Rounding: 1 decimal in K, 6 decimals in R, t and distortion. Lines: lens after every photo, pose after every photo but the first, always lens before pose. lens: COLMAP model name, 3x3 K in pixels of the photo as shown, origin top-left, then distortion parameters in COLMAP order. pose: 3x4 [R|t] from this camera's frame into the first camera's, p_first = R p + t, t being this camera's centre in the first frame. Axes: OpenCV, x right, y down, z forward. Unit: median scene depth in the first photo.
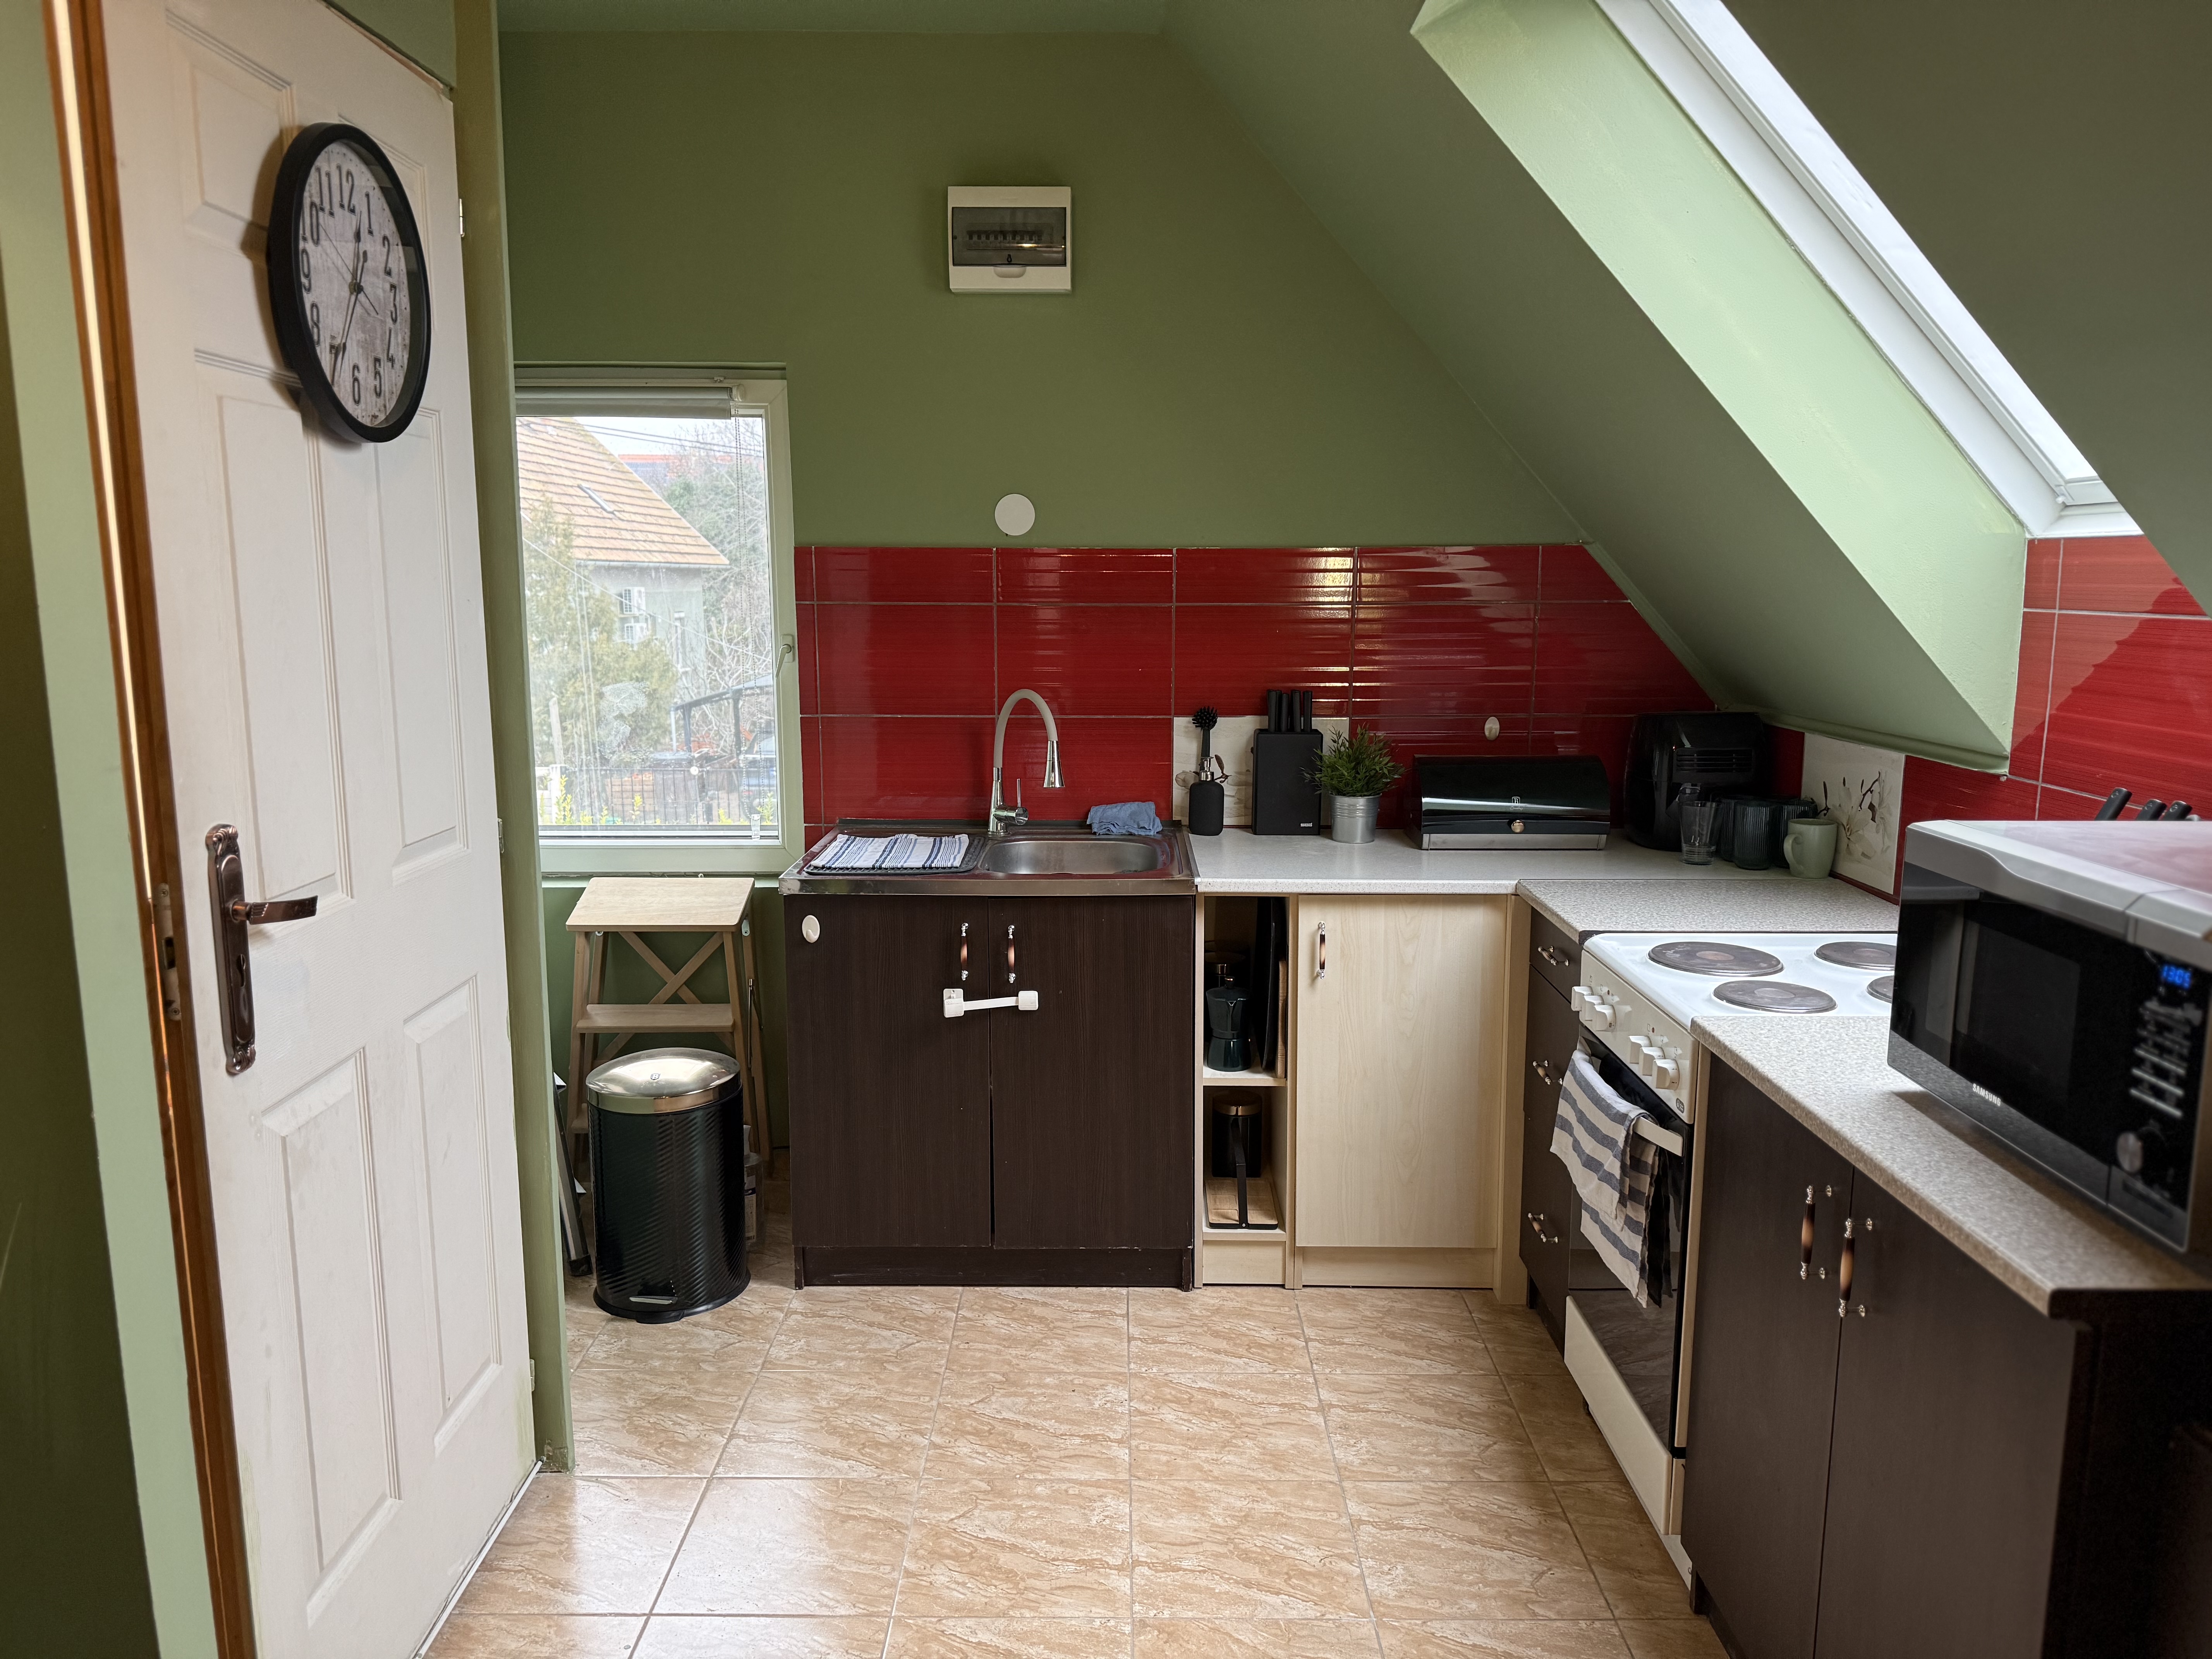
lens RADIAL K [[1544.2, 0, 1110.4], [0, 1544.2, 825.4], [0, 0, 1]] dist [0.070075, -0.083990]
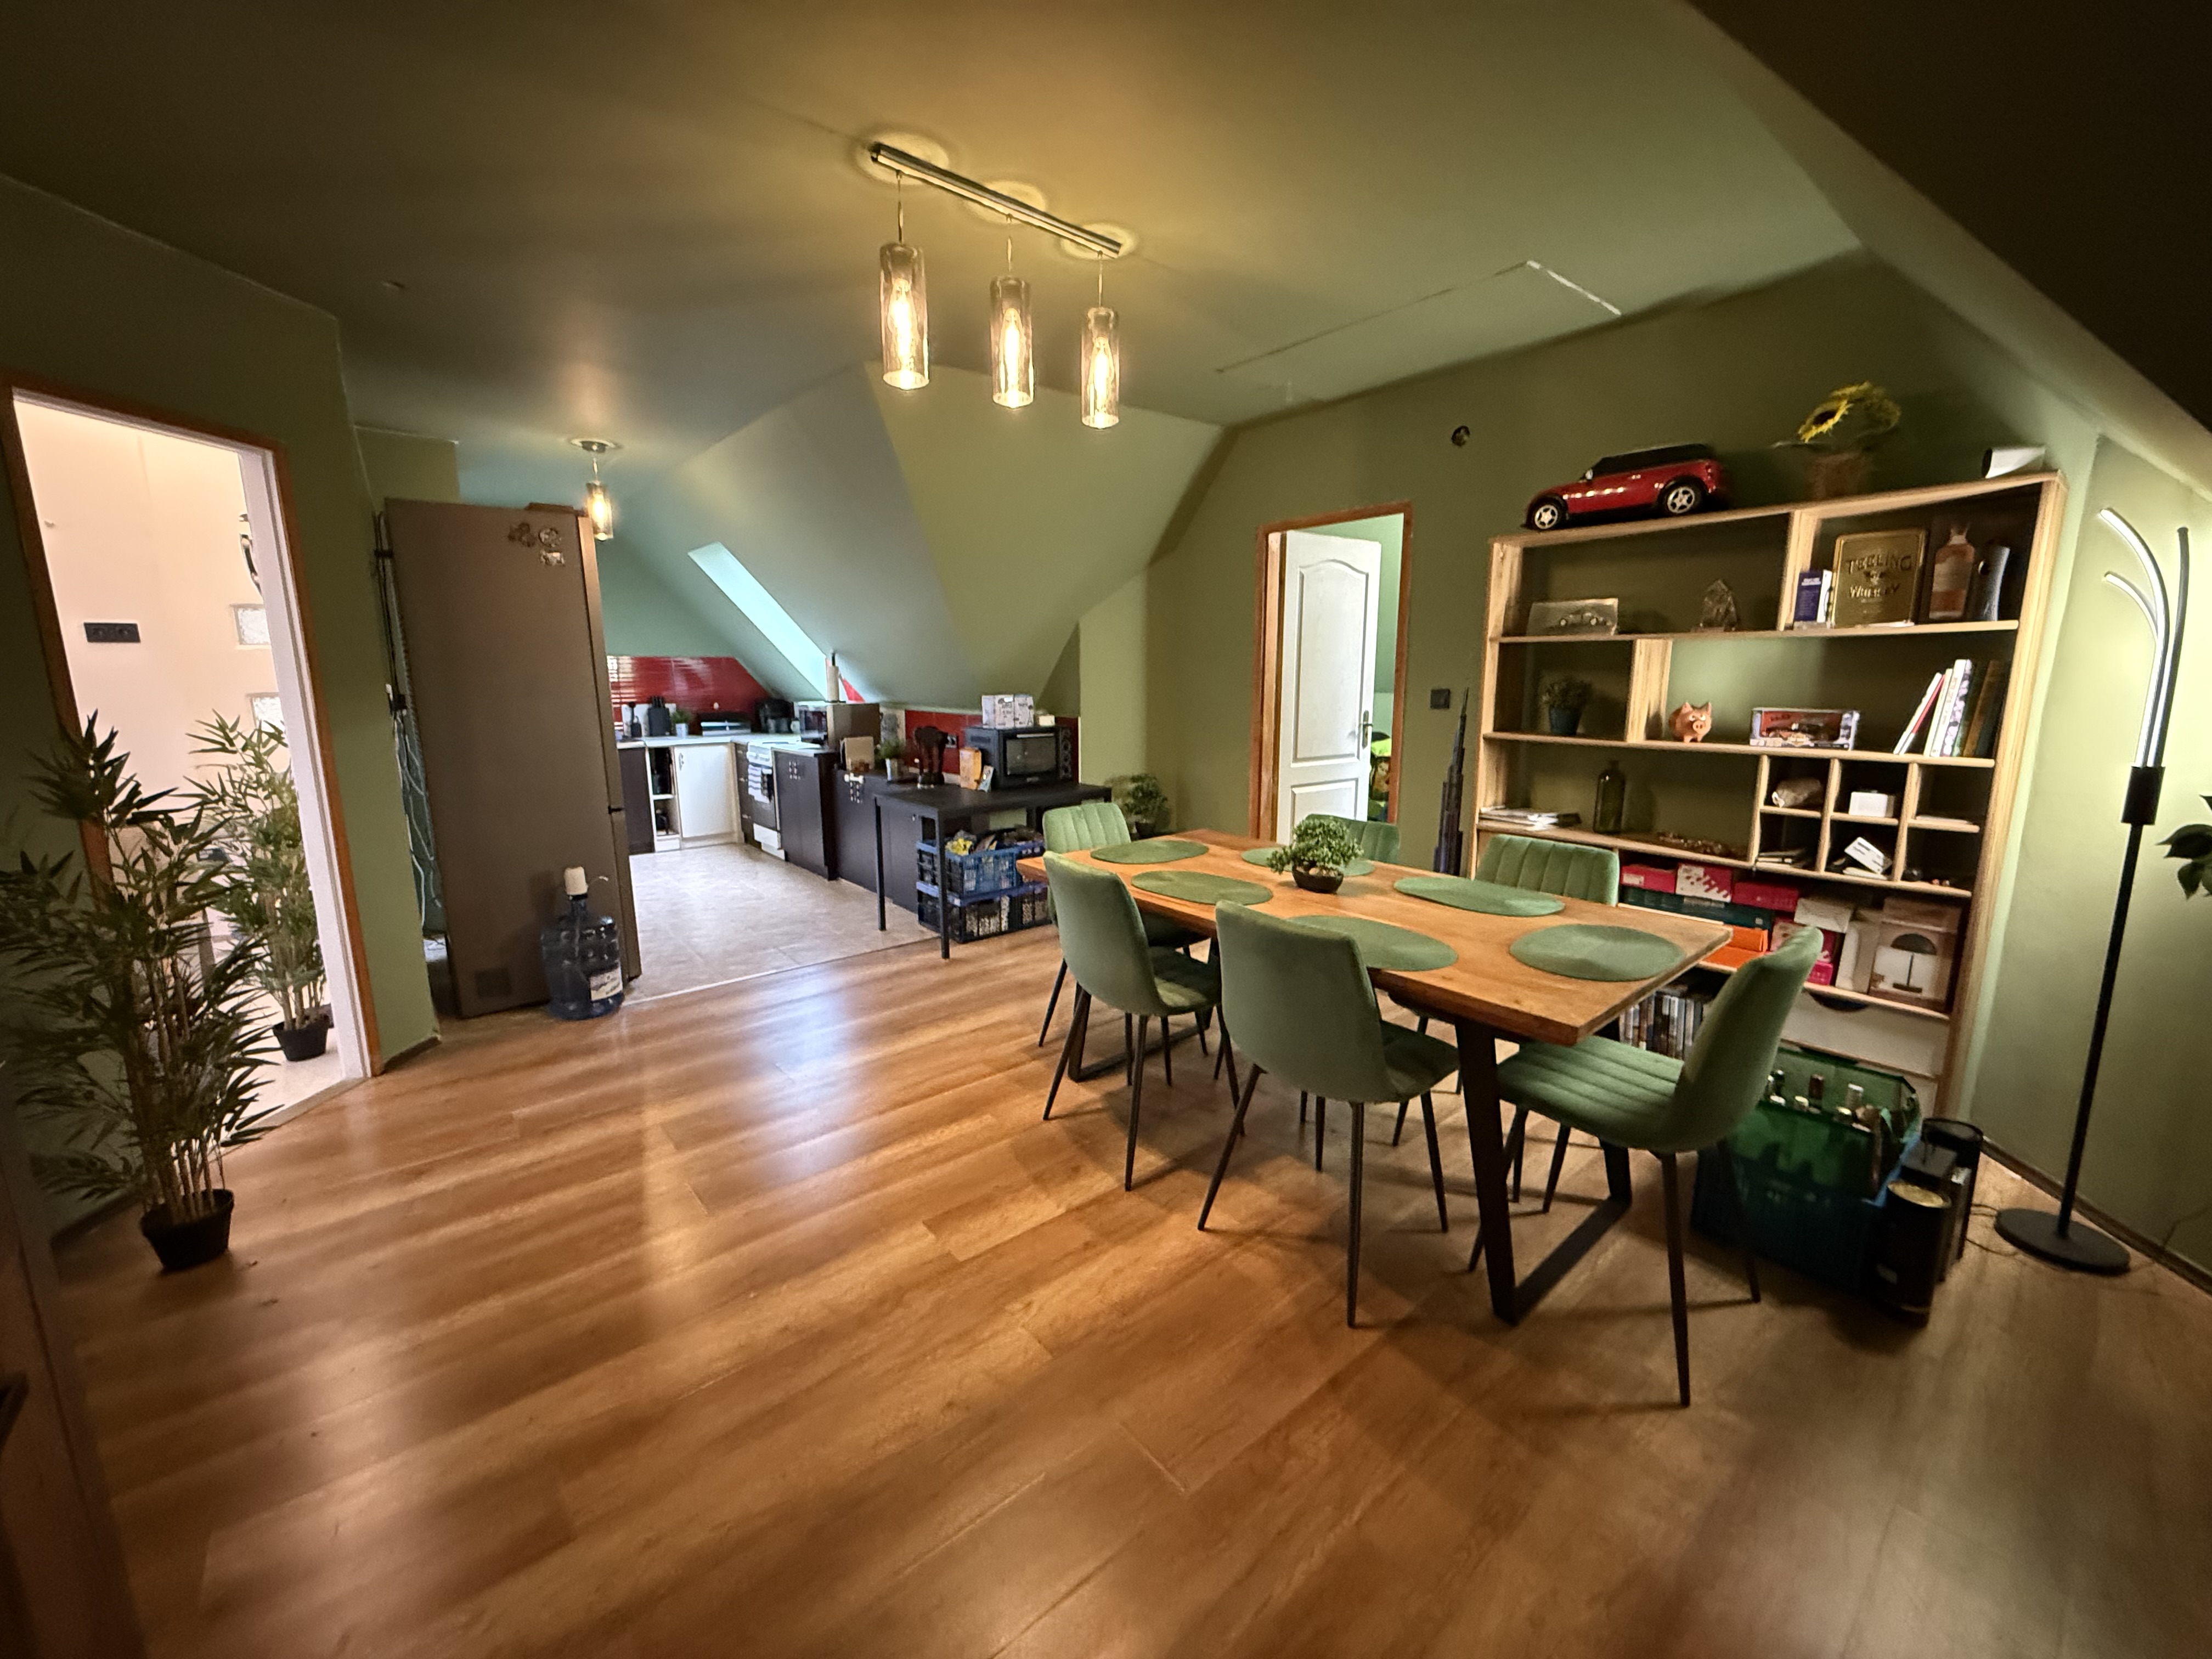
lens RADIAL K [[881.5, 0, 1091.3], [0, 881.5, 830.2], [0, 0, 1]] dist [-0.002660, 0.000449]
pose [[0.771527, -0.116378, 0.625461, -0.475794], [0.104247, 0.992964, 0.056166, 0.236811], [-0.627597, 0.021869, 0.778231, -1.382745]]
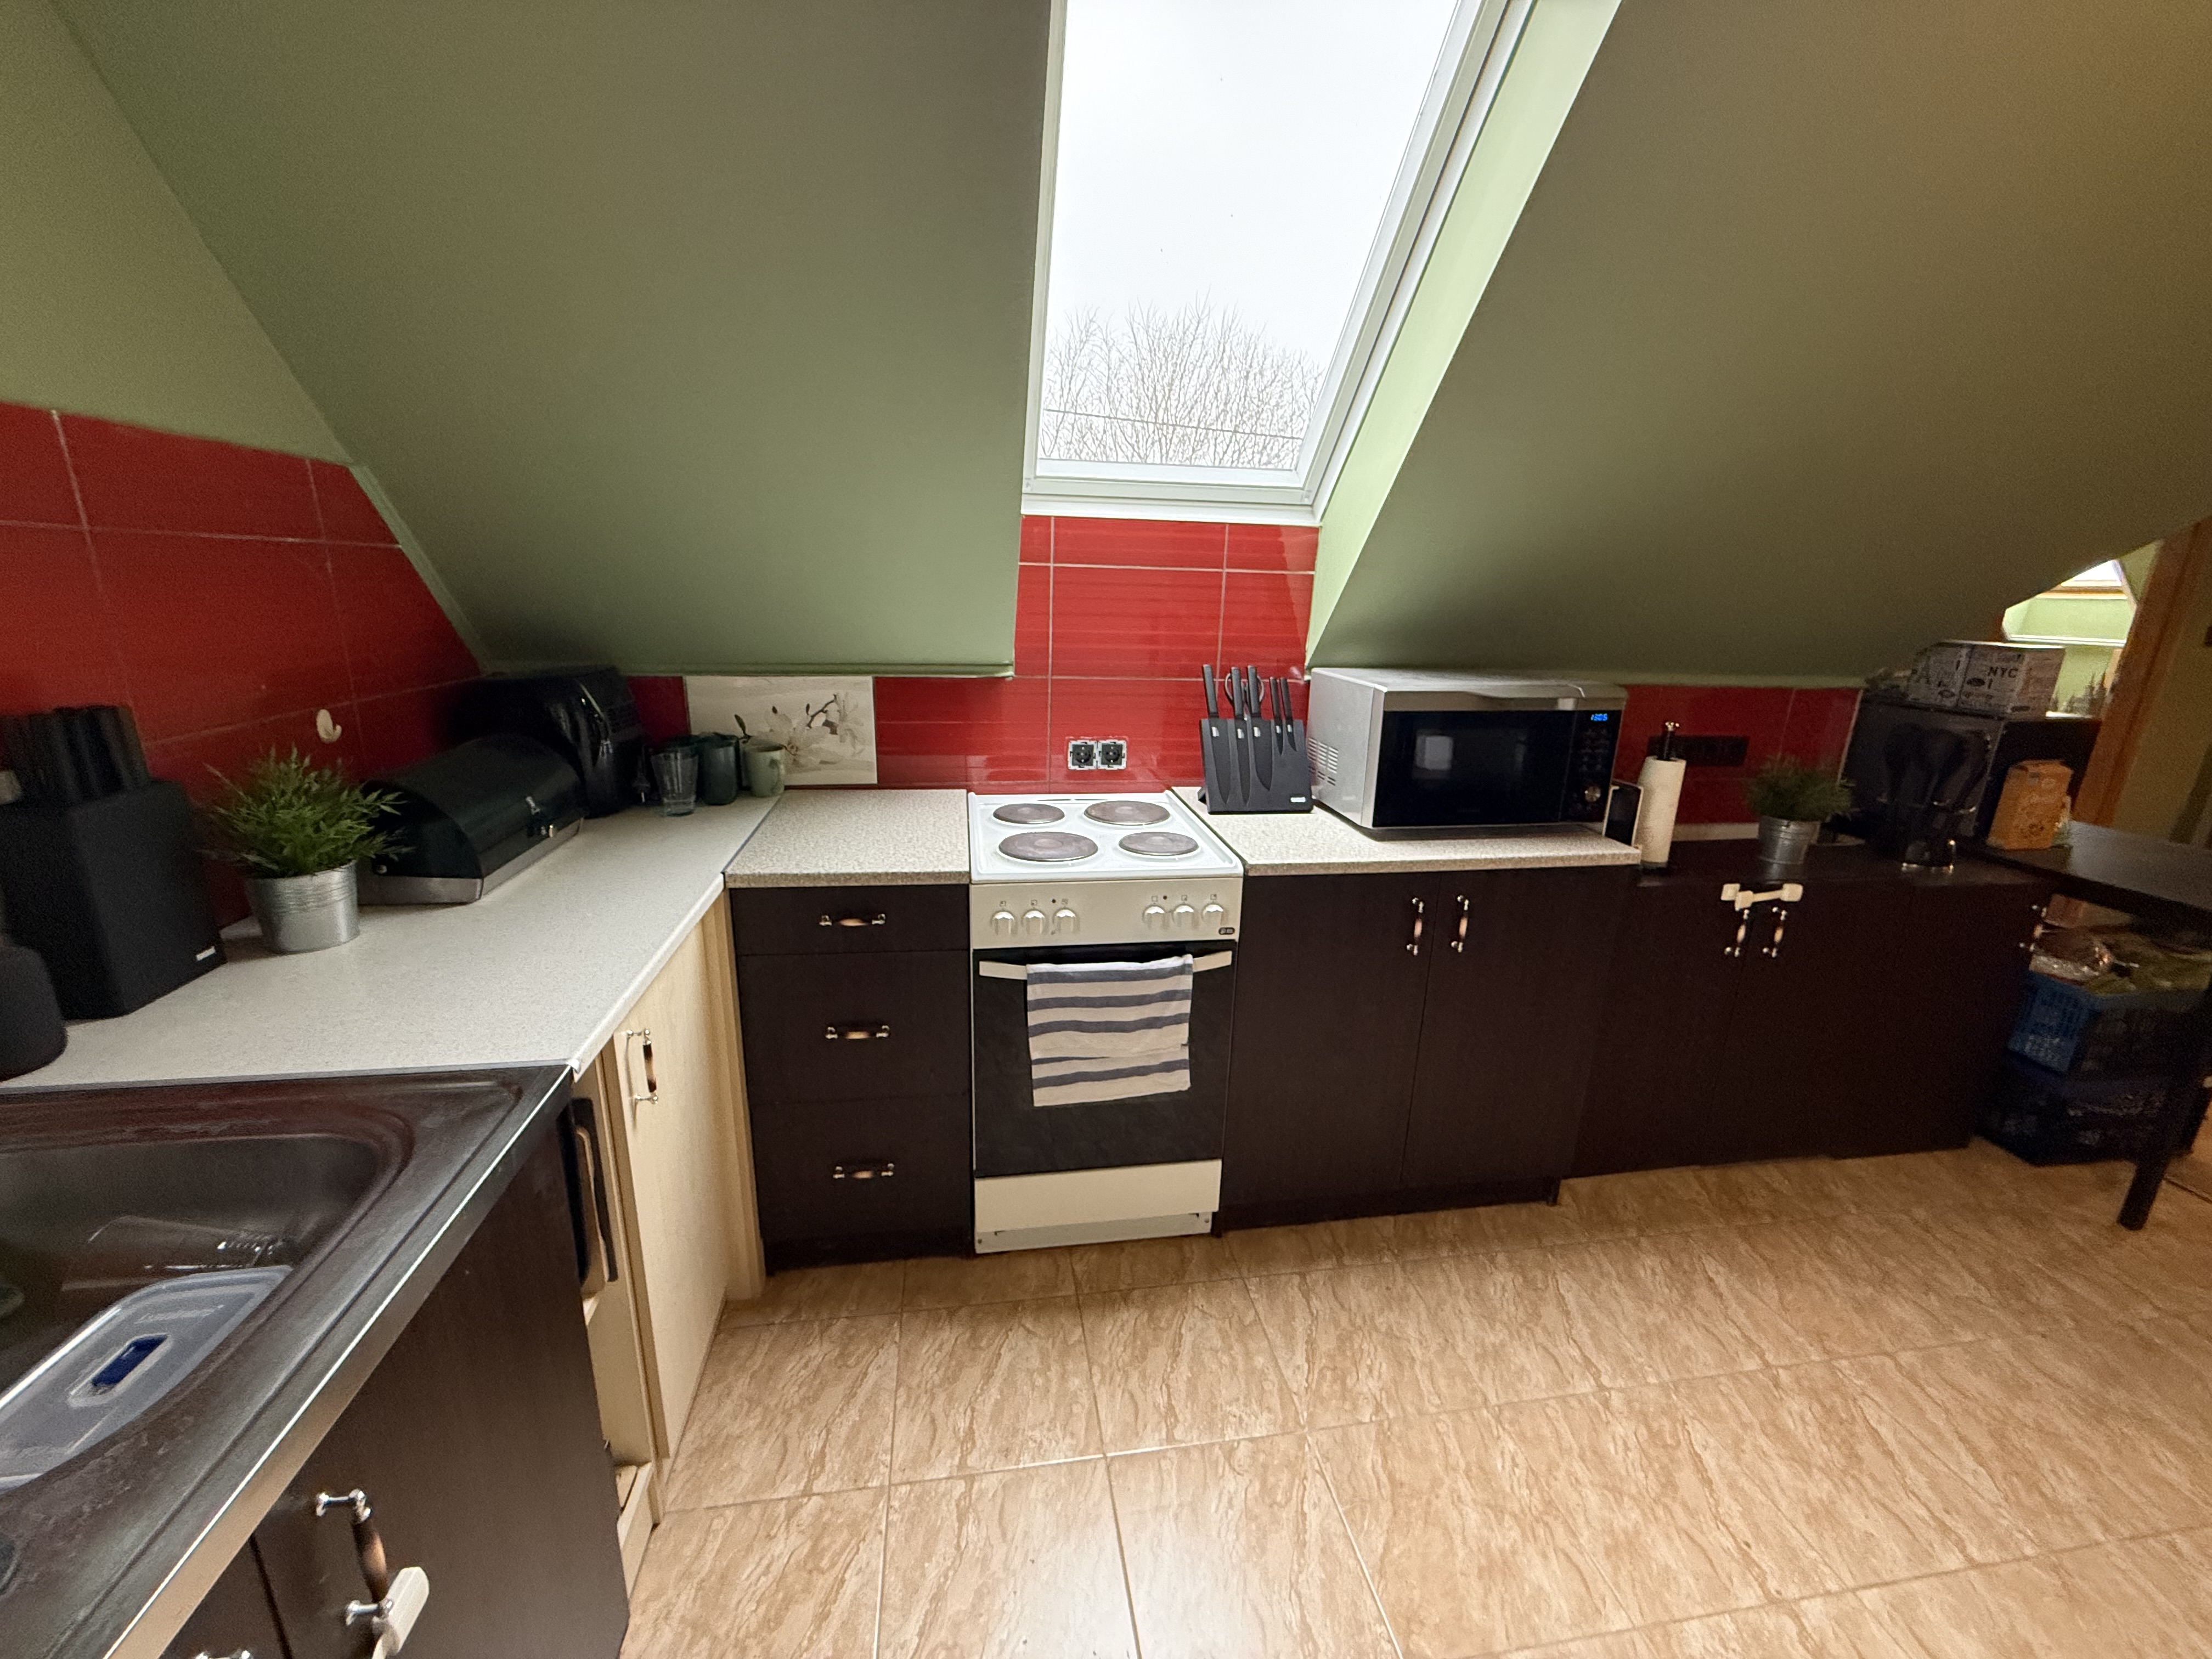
lens RADIAL K [[881.5, 0, 1097.4], [0, 881.5, 825.4], [0, 0, 1]] dist [-0.002660, 0.000449]
pose [[-0.159987, -0.266091, 0.950579, -0.223650], [0.131139, 0.948718, 0.287641, -0.100184], [-0.978370, 0.170677, -0.116887, 0.805216]]
